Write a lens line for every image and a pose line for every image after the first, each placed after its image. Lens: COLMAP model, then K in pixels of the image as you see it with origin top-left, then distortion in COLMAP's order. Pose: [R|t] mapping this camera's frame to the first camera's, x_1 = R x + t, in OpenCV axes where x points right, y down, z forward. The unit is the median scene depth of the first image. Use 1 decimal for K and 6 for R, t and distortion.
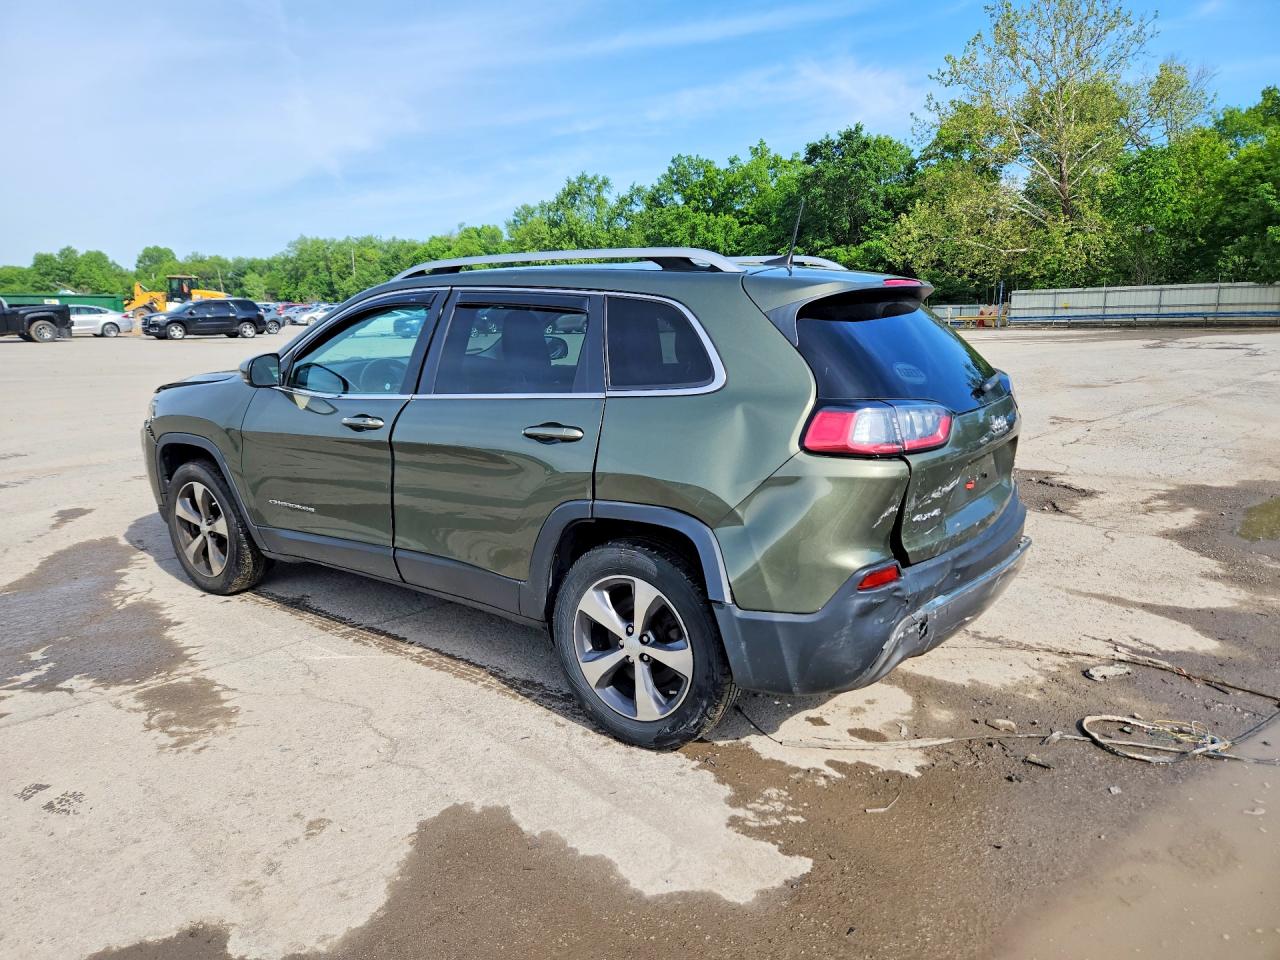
lens RADIAL K [[910.1, 0, 640.0], [0, 910.1, 480.0], [0, 0, 1]] dist [0.079388, -0.076978]
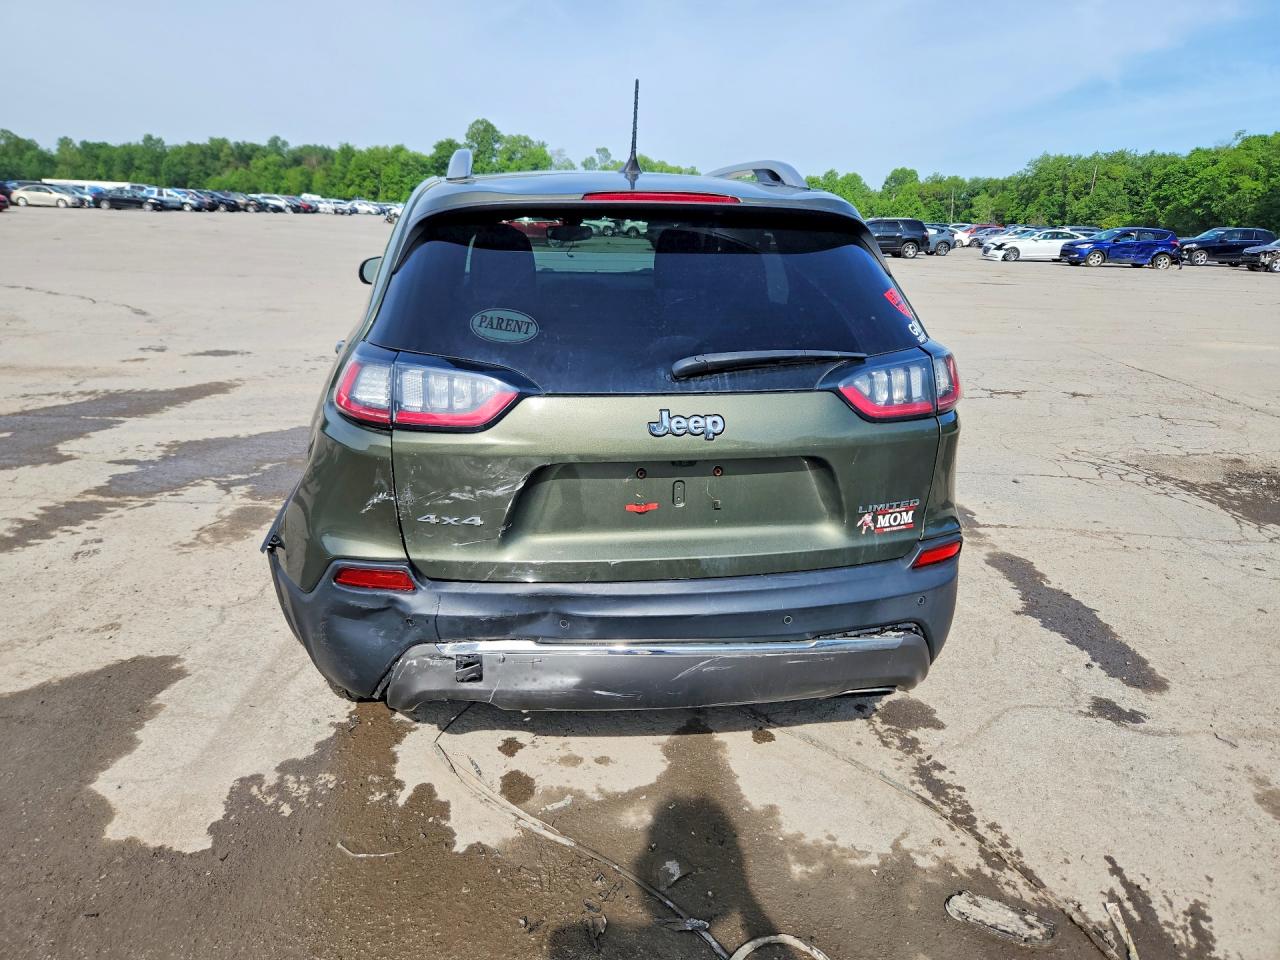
lens RADIAL K [[900.5, 0, 640.0], [0, 900.5, 480.0], [0, 0, 1]] dist [0.055413, -0.046033]
pose [[0.680744, 0.230525, -0.695303, 0.080663], [-0.172189, 0.972952, 0.153995, -0.011465], [0.711996, 0.014893, 0.702026, 0.053713]]
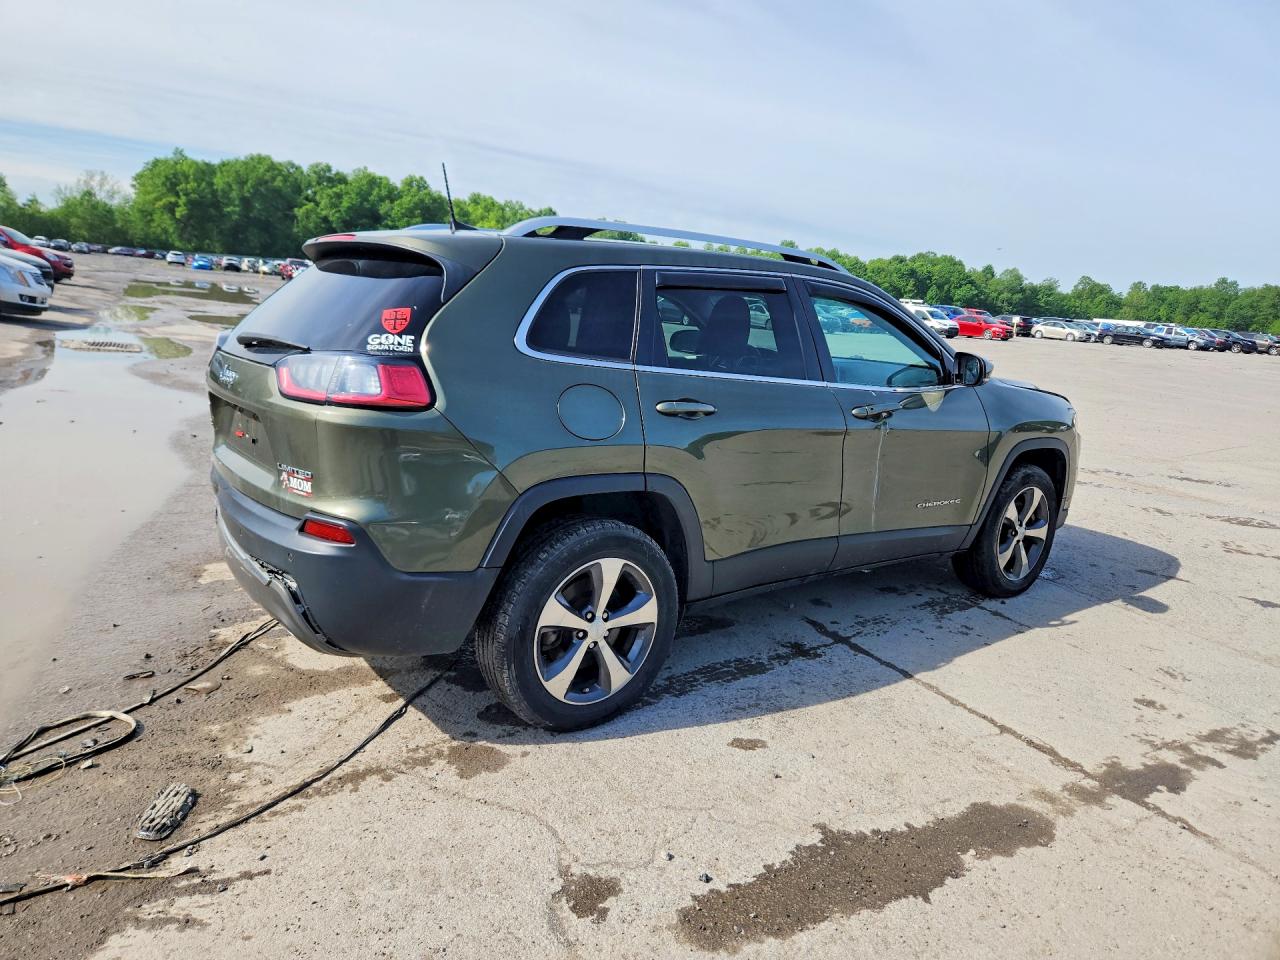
lens RADIAL K [[910.1, 0, 640.0], [0, 910.1, 480.0], [0, 0, 1]] dist [0.079388, -0.076978]
pose [[-0.362034, 0.157776, -0.918716, 0.113072], [-0.246334, 0.934343, 0.257531, -0.031429], [0.899028, 0.319545, -0.299399, 0.168831]]
